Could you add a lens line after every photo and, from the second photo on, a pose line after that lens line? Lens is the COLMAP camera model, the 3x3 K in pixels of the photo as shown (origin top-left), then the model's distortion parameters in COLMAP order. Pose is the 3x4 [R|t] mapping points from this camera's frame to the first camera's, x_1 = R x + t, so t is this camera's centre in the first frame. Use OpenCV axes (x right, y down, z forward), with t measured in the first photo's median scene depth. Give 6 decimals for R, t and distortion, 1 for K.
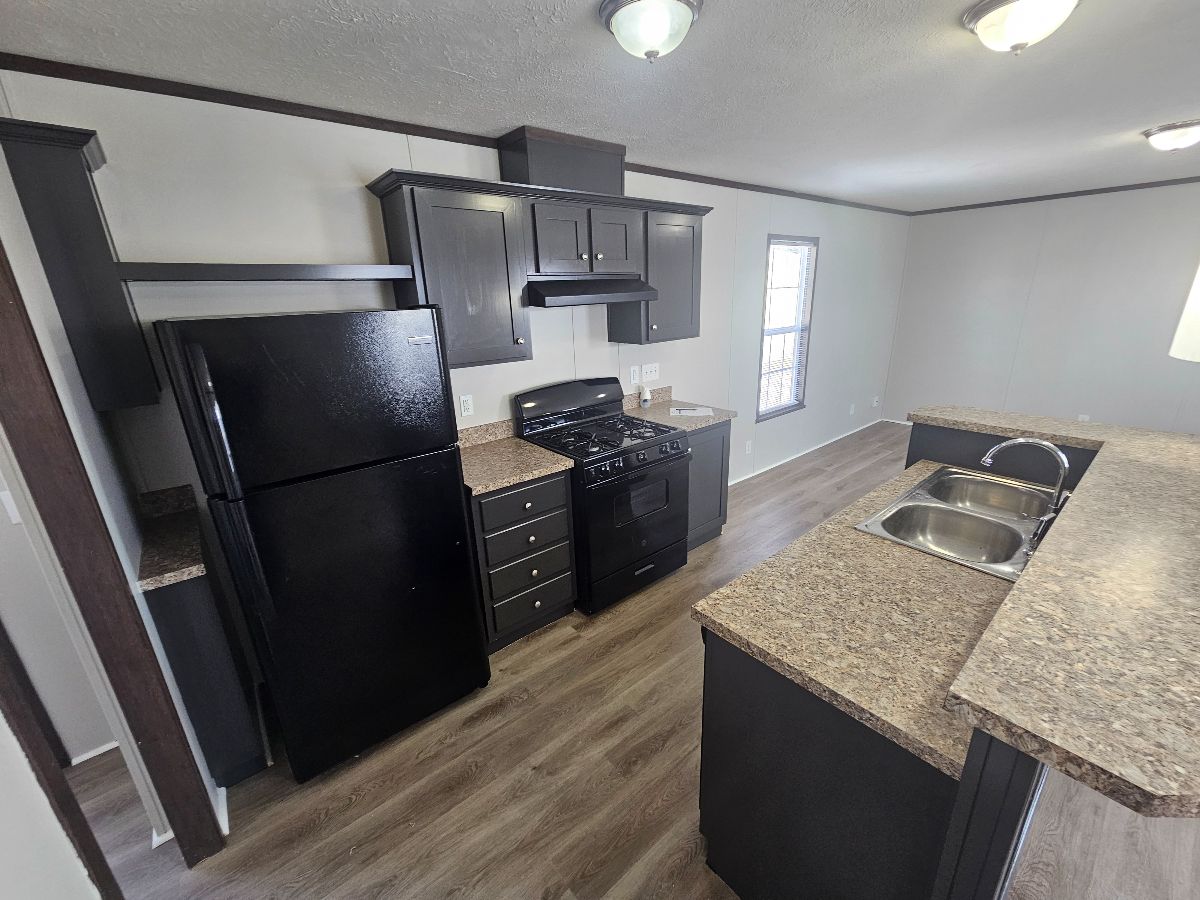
lens RADIAL K [[492.9, 0, 606.4], [0, 492.9, 454.4], [0, 0, 1]] dist [0.001138, 0.000048]
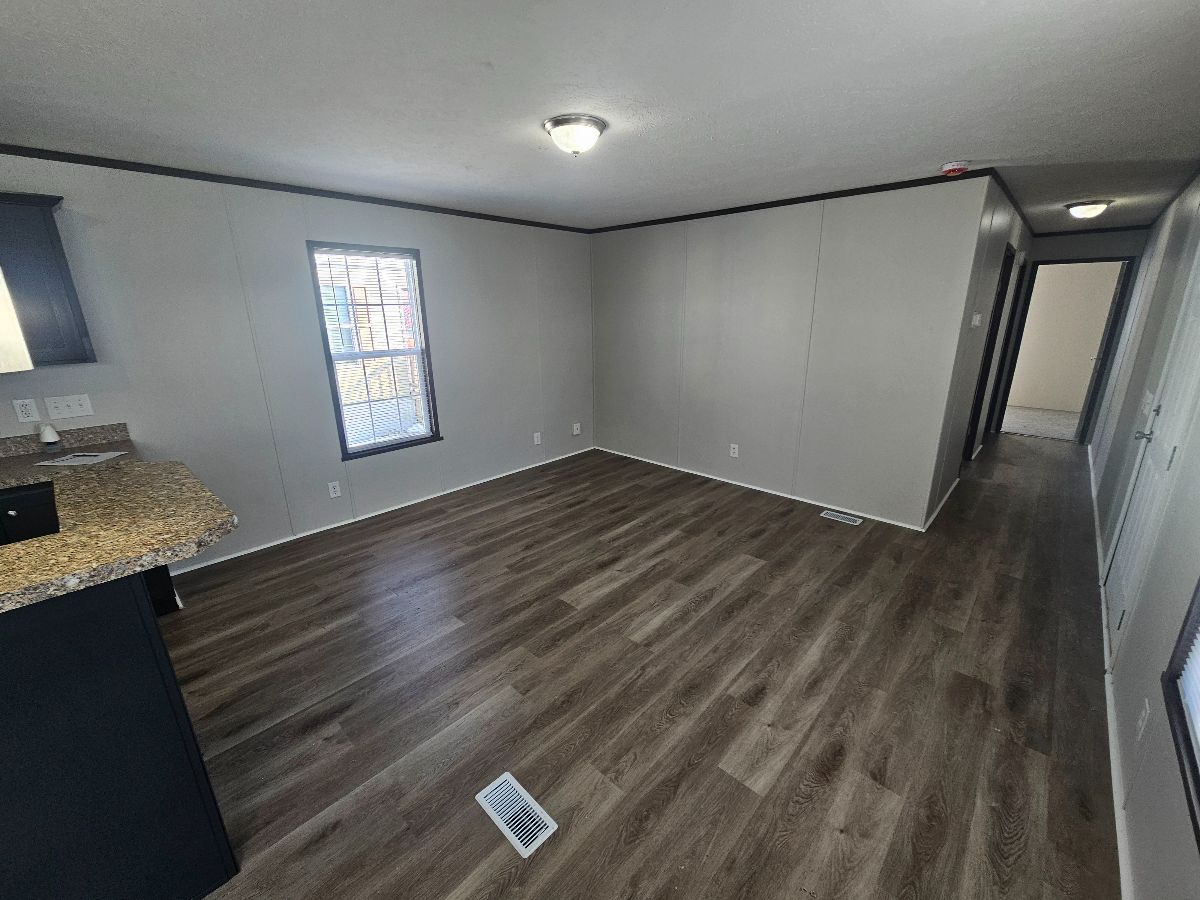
lens RADIAL K [[492.9, 0, 606.4], [0, 492.9, 454.4], [0, 0, 1]] dist [0.001138, 0.000048]
pose [[0.990633, -0.018477, 0.135298, 1.075213], [0.023063, 0.999208, -0.032411, -0.062270], [-0.134592, 0.035228, 0.990275, 0.161185]]
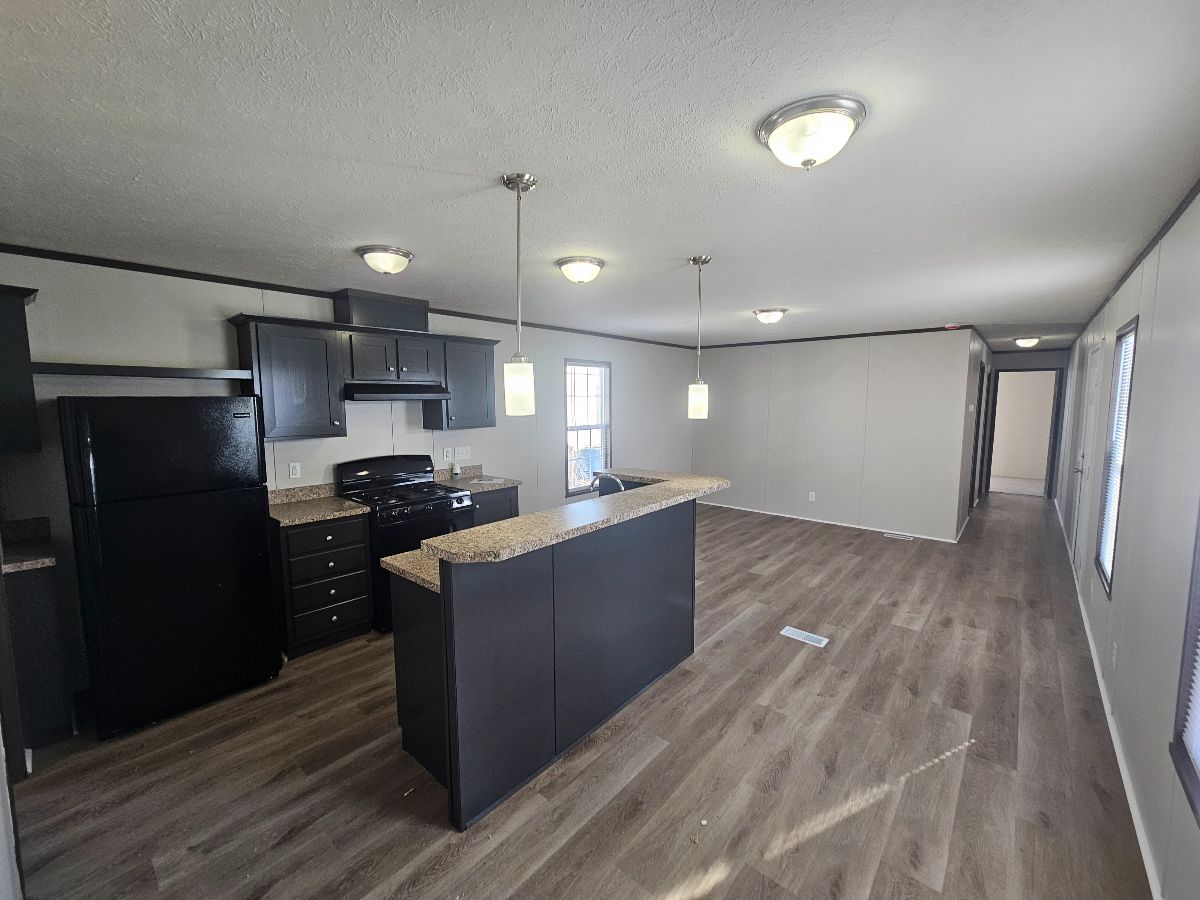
lens RADIAL K [[494.2, 0, 603.4], [0, 494.2, 451.7], [0, 0, 1]] dist [0.001258, 0.000028]
pose [[0.985639, 0.009757, 0.168583, 0.310018], [0.026614, 0.976877, -0.212137, 0.155138], [-0.166755, 0.213577, 0.962589, -0.434593]]
